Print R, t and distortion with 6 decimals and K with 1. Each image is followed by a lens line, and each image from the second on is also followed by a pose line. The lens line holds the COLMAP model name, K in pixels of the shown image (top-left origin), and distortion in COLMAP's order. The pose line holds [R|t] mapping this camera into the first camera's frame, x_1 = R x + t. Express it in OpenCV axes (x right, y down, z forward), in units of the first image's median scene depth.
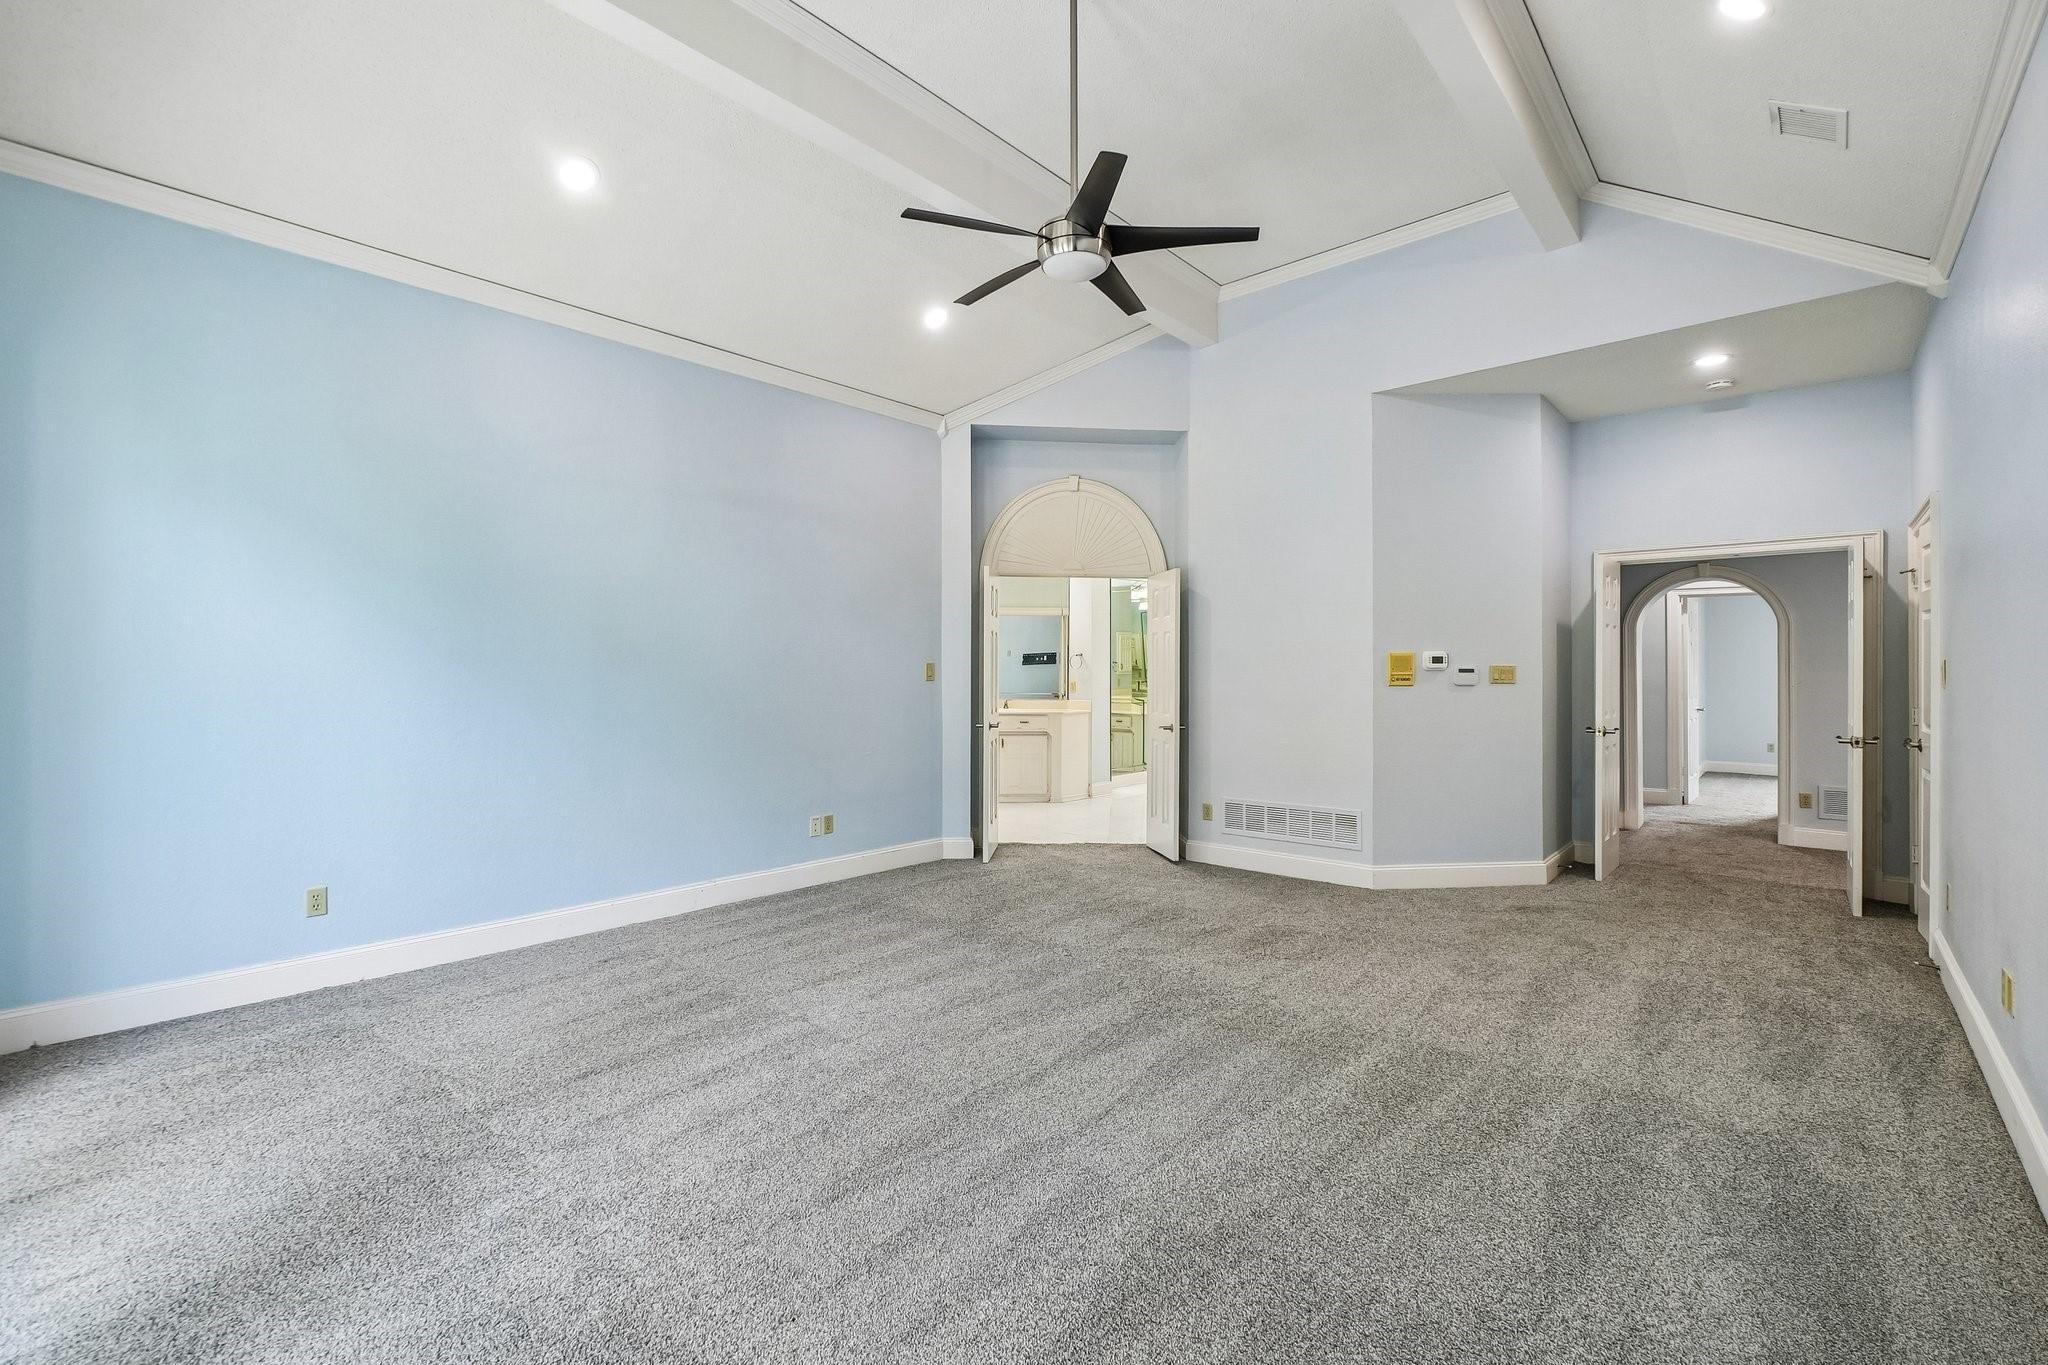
lens RADIAL K [[891.4, 0, 1013.0], [0, 891.4, 672.1], [0, 0, 1]] dist [0.016470, 0.000114]
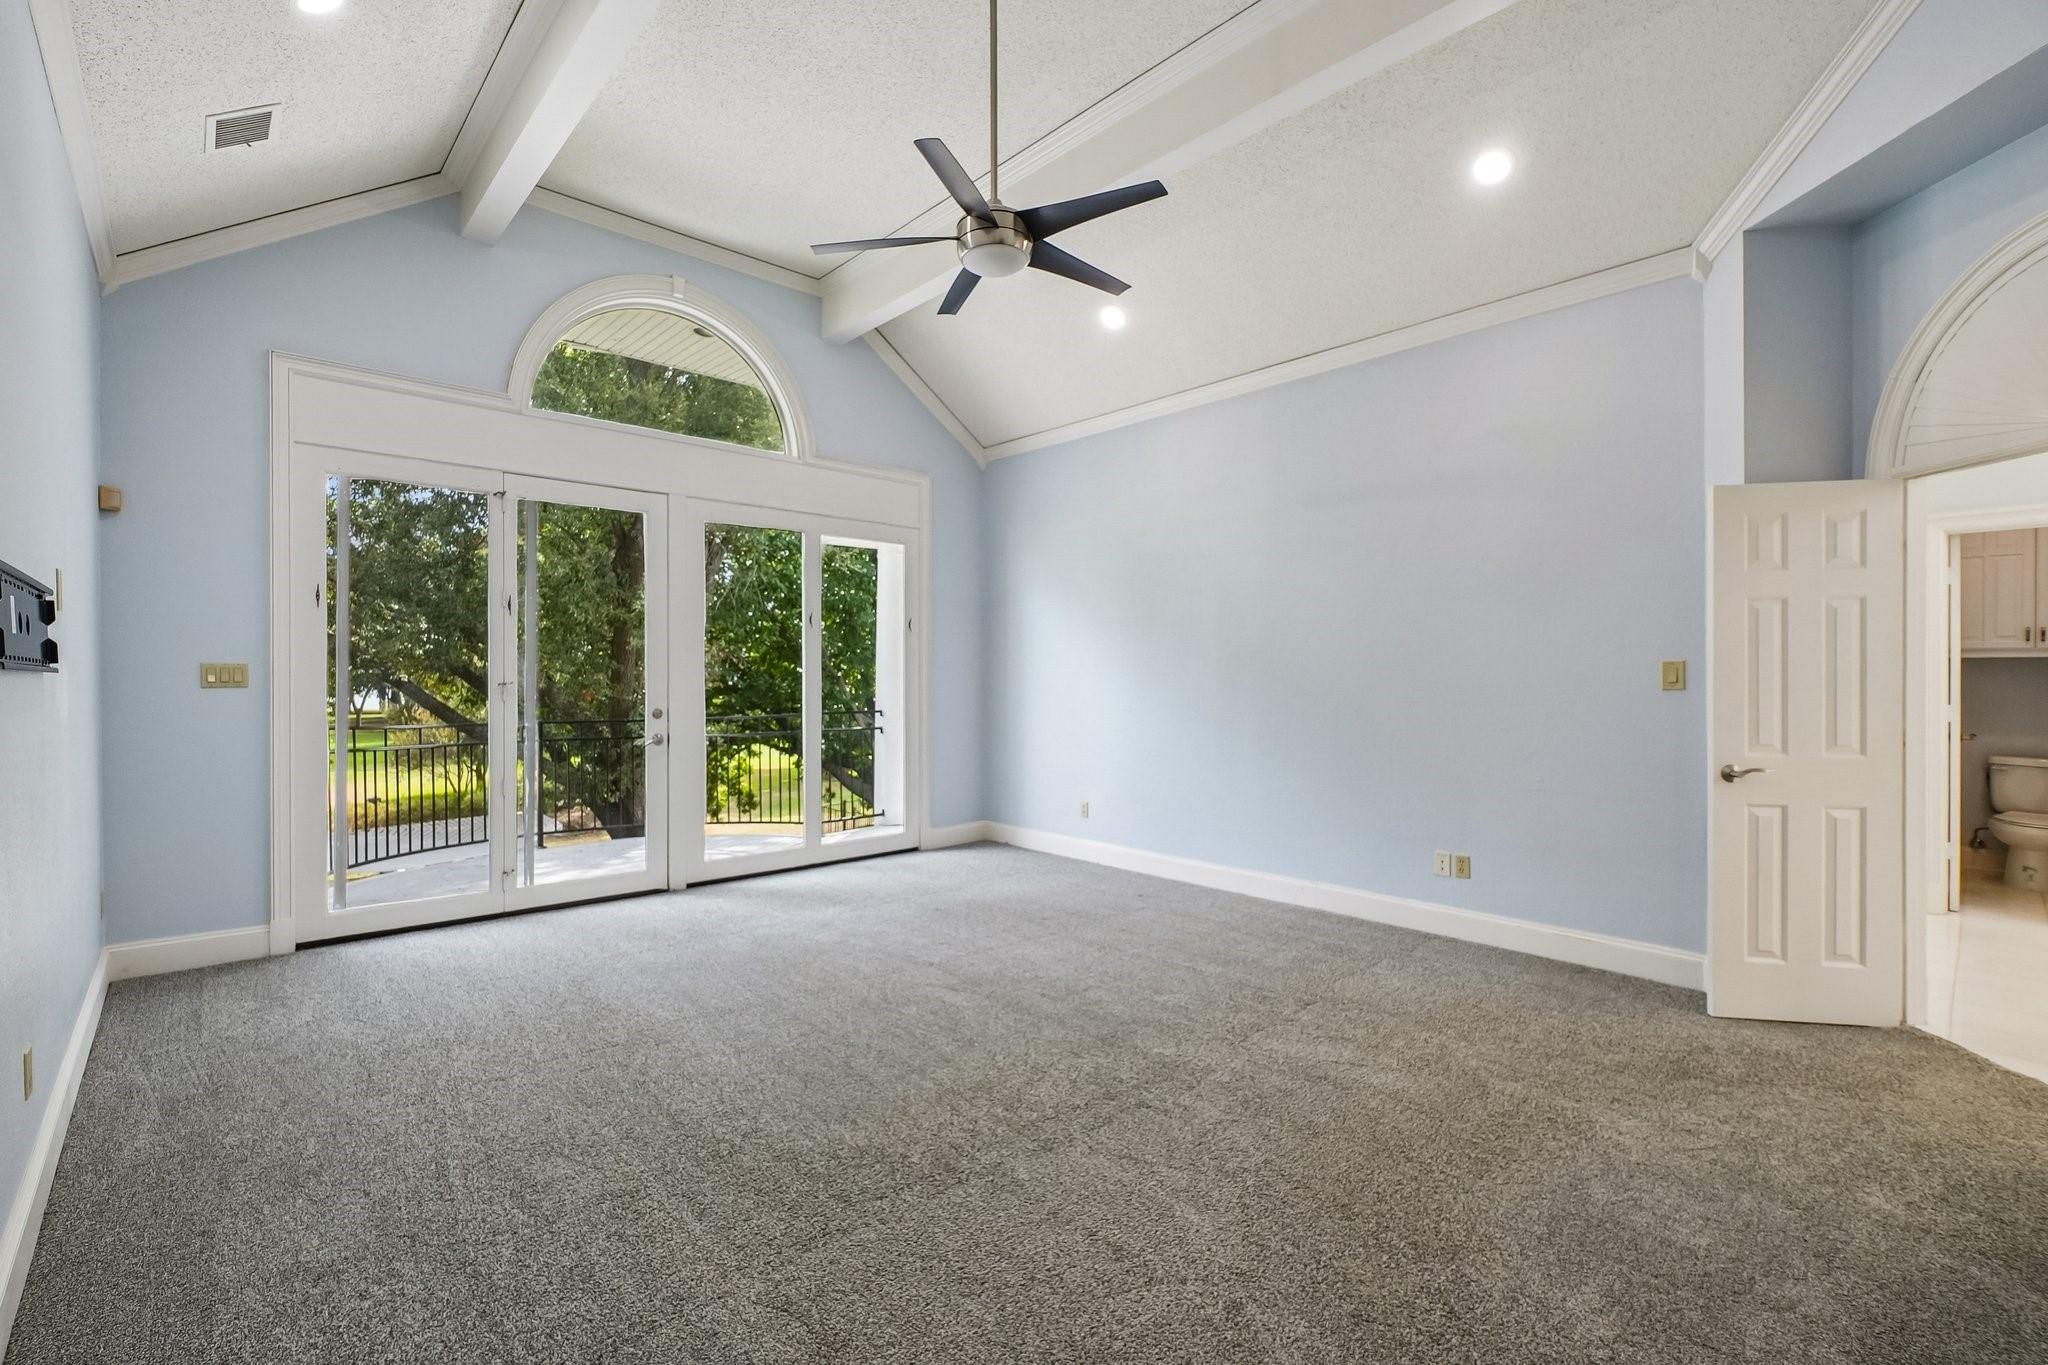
lens RADIAL K [[891.4, 0, 1013.3], [0, 891.4, 684.3], [0, 0, 1]] dist [0.016470, 0.000114]
pose [[-0.094893, 0.007030, -0.995463, 0.648389], [0.002992, 0.999973, 0.006776, 0.000020], [0.995483, -0.002335, -0.094911, 0.692083]]
